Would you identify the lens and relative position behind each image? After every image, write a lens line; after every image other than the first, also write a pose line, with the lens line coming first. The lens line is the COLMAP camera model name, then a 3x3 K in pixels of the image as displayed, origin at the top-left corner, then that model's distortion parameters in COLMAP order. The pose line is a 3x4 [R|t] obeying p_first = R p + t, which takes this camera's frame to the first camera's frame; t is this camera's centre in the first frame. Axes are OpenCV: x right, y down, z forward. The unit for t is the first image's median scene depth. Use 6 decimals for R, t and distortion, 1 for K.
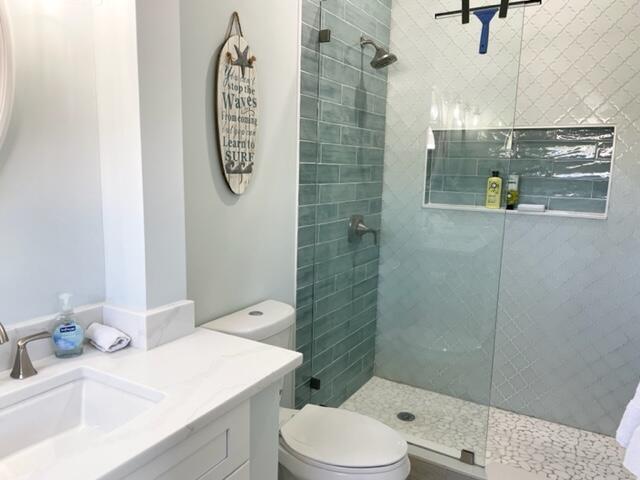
lens RADIAL K [[480.4, 0, 319.6], [0, 480.4, 240.6], [0, 0, 1]] dist [0.082028, -0.110163]
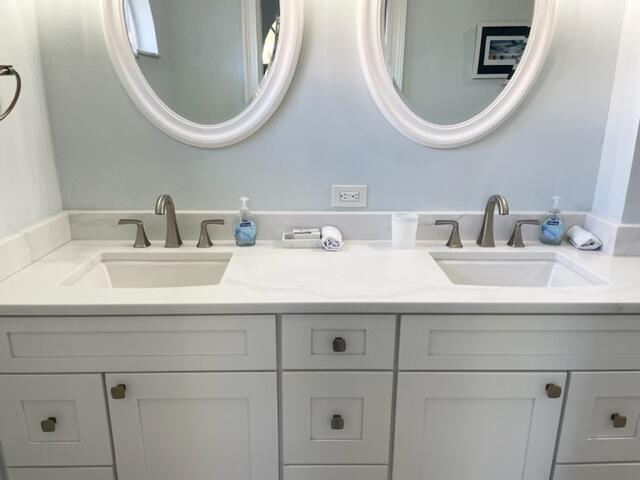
lens RADIAL K [[480.4, 0, 317.3], [0, 480.4, 240.2], [0, 0, 1]] dist [0.082028, -0.110163]
pose [[0.535297, 0.230959, -0.812474, 0.215341], [-0.119547, 0.972924, 0.197805, 0.042934], [0.836161, -0.008756, 0.548414, -0.244853]]
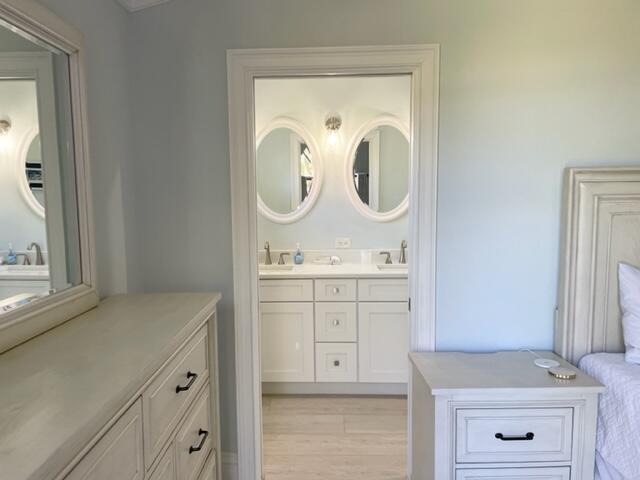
lens RADIAL K [[480.4, 0, 320.4], [0, 480.4, 240.0], [0, 0, 1]] dist [0.082028, -0.110163]
pose [[0.499269, 0.059150, -0.864426, 1.798508], [-0.103687, 0.994576, 0.008169, 0.151602], [0.860221, 0.085551, 0.502694, -1.145185]]
